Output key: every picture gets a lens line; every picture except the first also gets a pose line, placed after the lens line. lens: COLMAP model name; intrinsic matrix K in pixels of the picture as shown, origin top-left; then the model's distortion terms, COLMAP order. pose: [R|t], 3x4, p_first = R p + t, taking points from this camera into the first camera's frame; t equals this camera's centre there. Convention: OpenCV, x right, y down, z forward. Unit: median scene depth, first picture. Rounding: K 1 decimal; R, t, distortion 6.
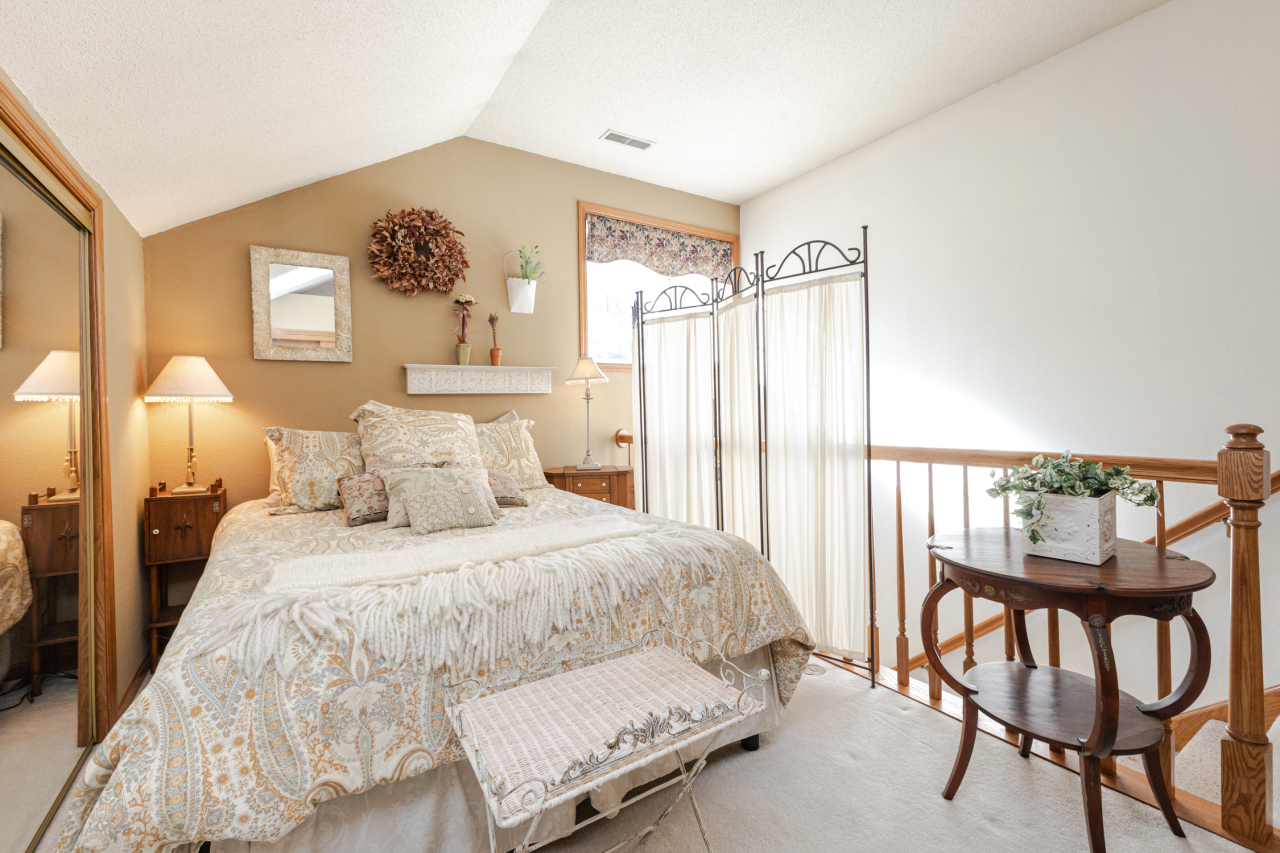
lens RADIAL K [[556.2, 0, 641.0], [0, 556.2, 413.6], [0, 0, 1]] dist [0.009621, -0.002044]
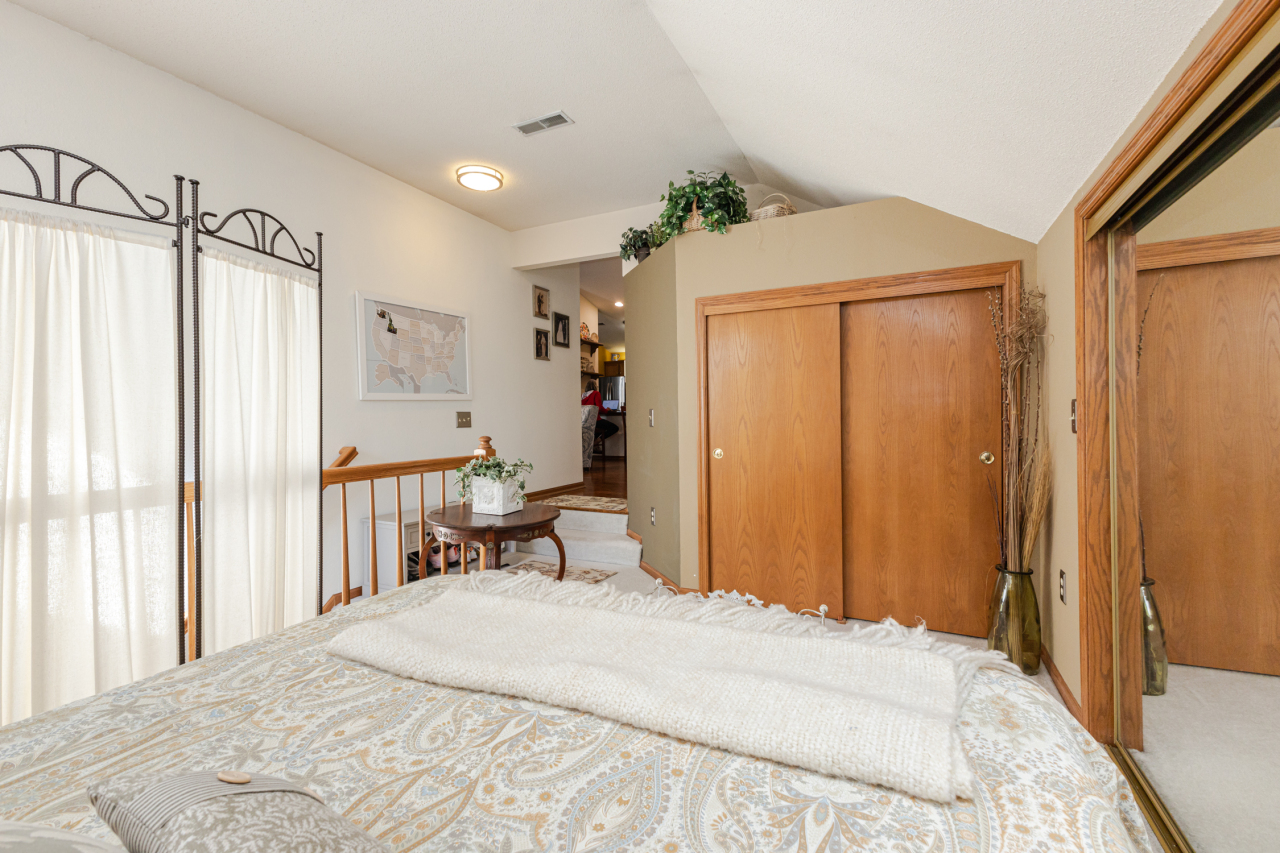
lens RADIAL K [[556.2, 0, 638.6], [0, 556.2, 423.3], [0, 0, 1]] dist [0.009621, -0.002044]
pose [[-0.495051, 0.022353, 0.868577, -0.591093], [0.034106, 0.999398, -0.006281, 0.002033], [-0.868195, 0.026514, -0.495515, 0.912531]]
